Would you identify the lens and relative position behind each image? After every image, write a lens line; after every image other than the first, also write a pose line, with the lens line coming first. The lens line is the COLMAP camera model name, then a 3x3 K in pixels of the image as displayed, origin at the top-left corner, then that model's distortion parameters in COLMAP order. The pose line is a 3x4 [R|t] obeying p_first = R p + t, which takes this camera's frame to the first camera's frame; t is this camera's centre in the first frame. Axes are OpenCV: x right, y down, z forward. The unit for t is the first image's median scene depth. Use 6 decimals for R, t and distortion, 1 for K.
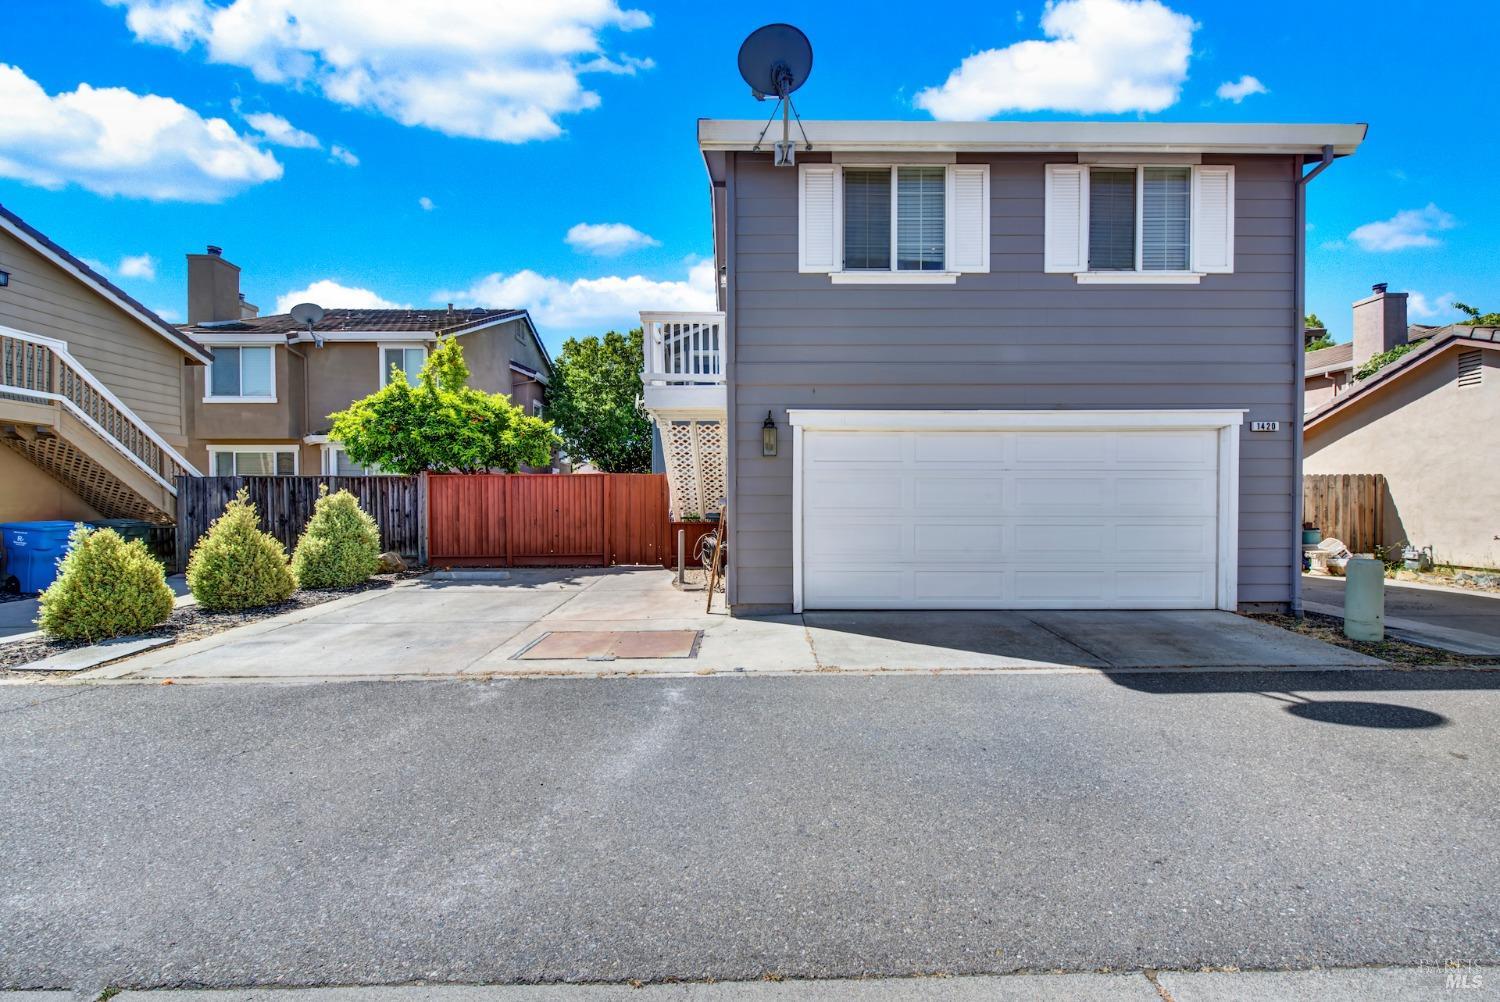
lens RADIAL K [[596.2, 0, 758.8], [0, 596.2, 508.8], [0, 0, 1]] dist [-0.002922, -0.000581]
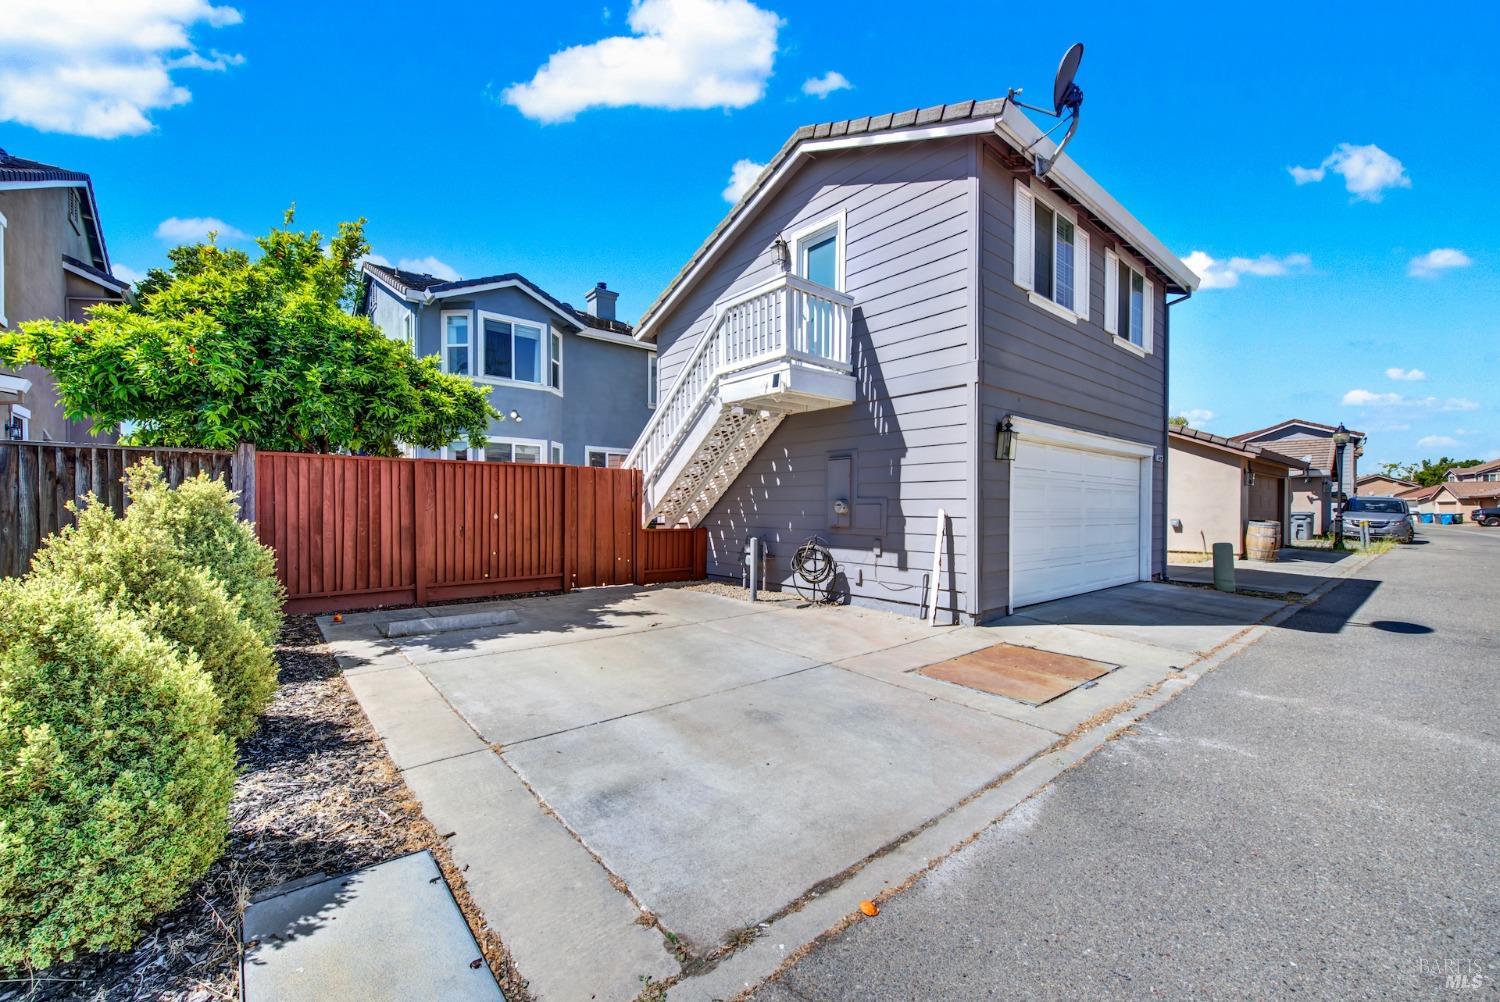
lens RADIAL K [[596.2, 0, 753.6], [0, 596.2, 505.7], [0, 0, 1]] dist [-0.002922, -0.000581]
pose [[0.777050, 0.005961, 0.629410, -0.888815], [-0.000356, 0.999959, -0.009031, -0.002493], [-0.629438, 0.006793, 0.777021, 0.465544]]
